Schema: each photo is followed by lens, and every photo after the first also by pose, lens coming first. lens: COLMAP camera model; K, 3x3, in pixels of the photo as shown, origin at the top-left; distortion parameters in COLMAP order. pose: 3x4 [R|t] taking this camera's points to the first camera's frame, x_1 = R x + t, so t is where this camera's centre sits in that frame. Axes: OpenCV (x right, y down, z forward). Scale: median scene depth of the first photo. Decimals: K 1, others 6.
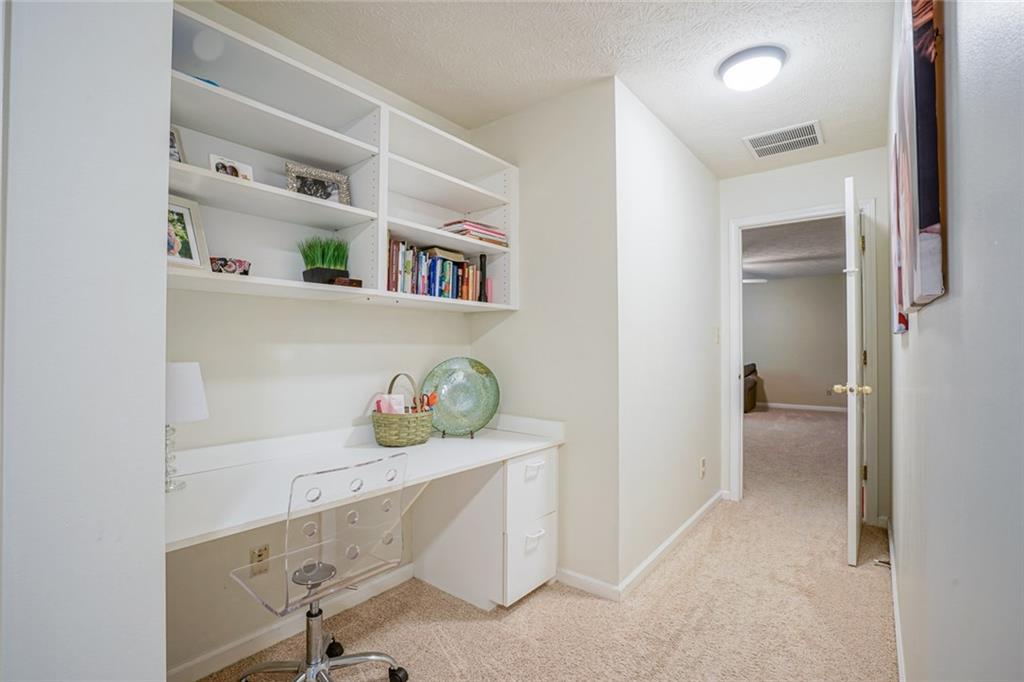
lens RADIAL K [[470.3, 0, 507.6], [0, 470.3, 341.2], [0, 0, 1]] dist [-0.062567, 0.025385]
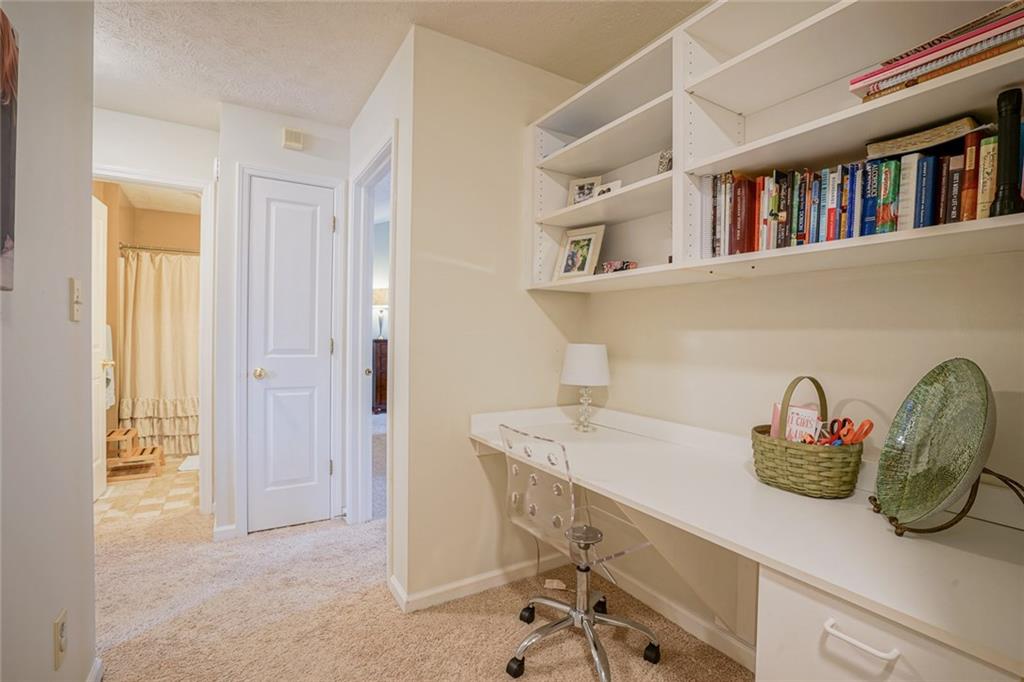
lens RADIAL K [[470.3, 0, 507.6], [0, 470.3, 341.2], [0, 0, 1]] dist [-0.062567, 0.025385]
pose [[-0.347601, 0.008593, -0.937603, 0.491095], [0.001131, 0.999961, 0.008746, 0.015968], [0.937642, 0.001979, -0.347597, 0.845420]]
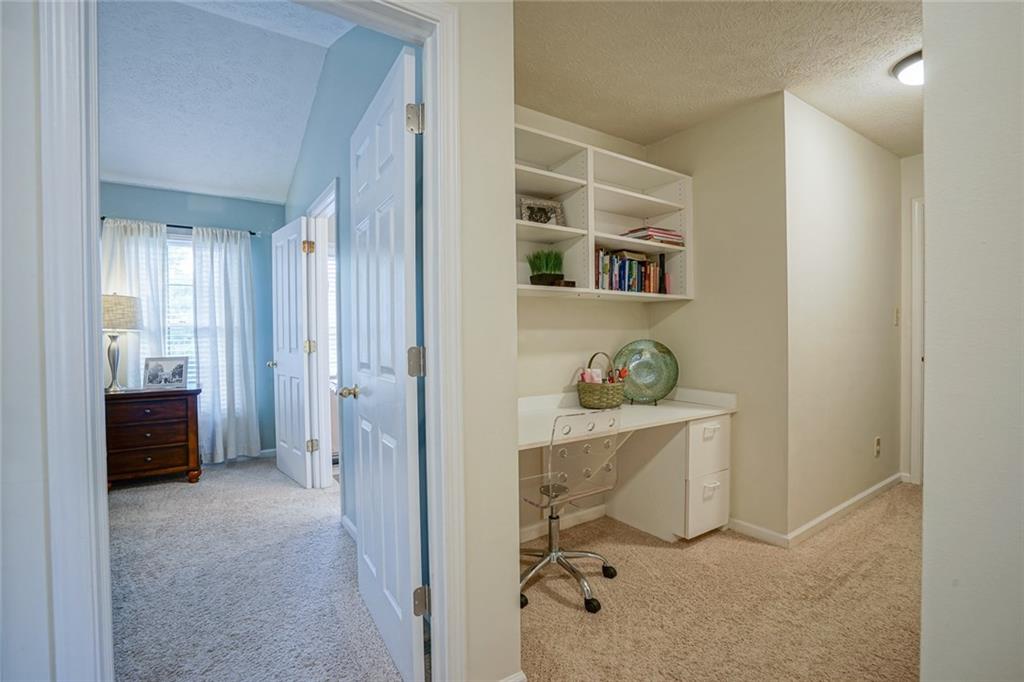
lens RADIAL K [[470.3, 0, 507.6], [0, 470.3, 341.2], [0, 0, 1]] dist [-0.062567, 0.025385]
pose [[0.954123, -0.005310, -0.299369, -0.083456], [0.014153, 0.999525, 0.027378, 0.000217], [0.299081, -0.030359, 0.953745, -0.292143]]
